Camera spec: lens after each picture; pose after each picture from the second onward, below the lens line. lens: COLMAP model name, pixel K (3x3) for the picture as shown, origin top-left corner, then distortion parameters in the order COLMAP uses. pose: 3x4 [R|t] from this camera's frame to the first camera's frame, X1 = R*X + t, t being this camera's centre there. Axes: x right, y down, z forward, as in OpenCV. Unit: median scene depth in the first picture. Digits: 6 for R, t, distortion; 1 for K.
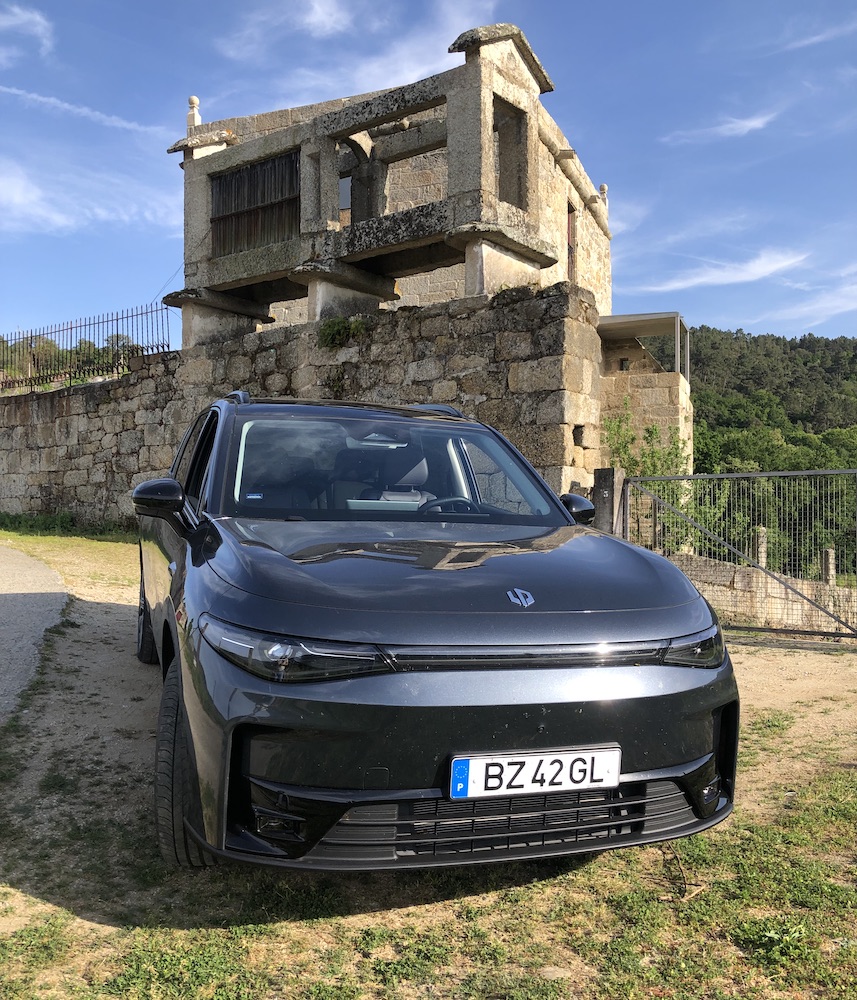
lens RADIAL K [[1101.7, 0, 455.7], [0, 1101.7, 500.4], [0, 0, 1]] dist [-0.035599, 0.047047]
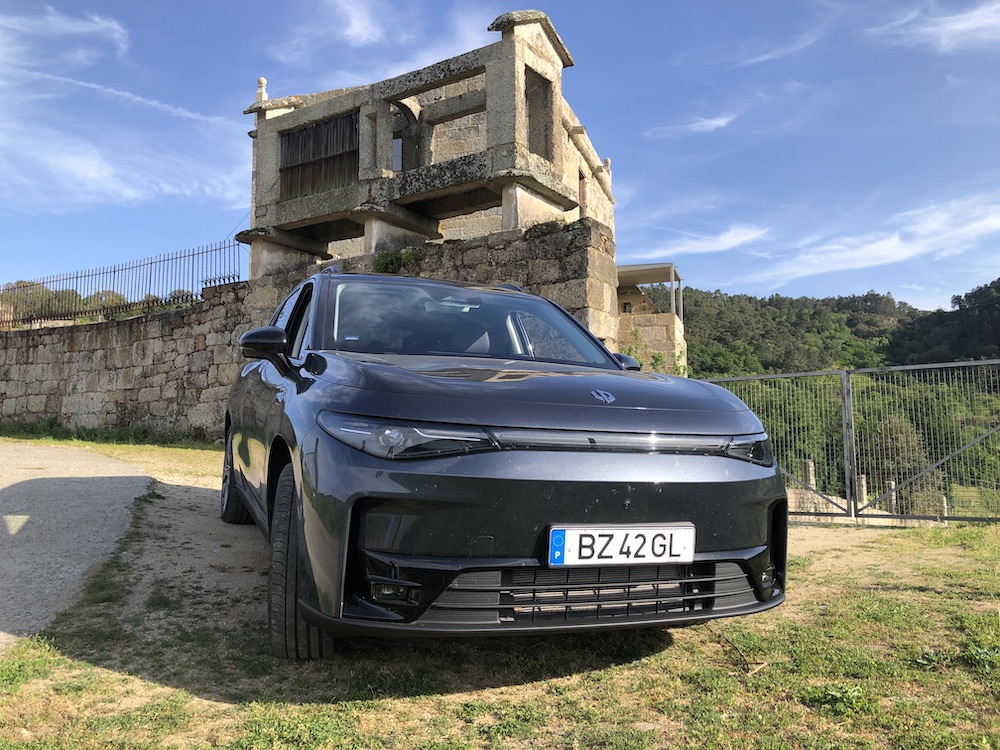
lens RADIAL K [[961.1, 0, 500.0], [0, 961.1, 375.0], [0, 0, 1]] dist [-0.005210, -0.026526]
pose [[0.998253, 0.004176, 0.058942, -0.053679], [0.003225, 0.992163, -0.124910, 0.095949], [-0.059001, 0.124882, 0.990416, 0.007027]]
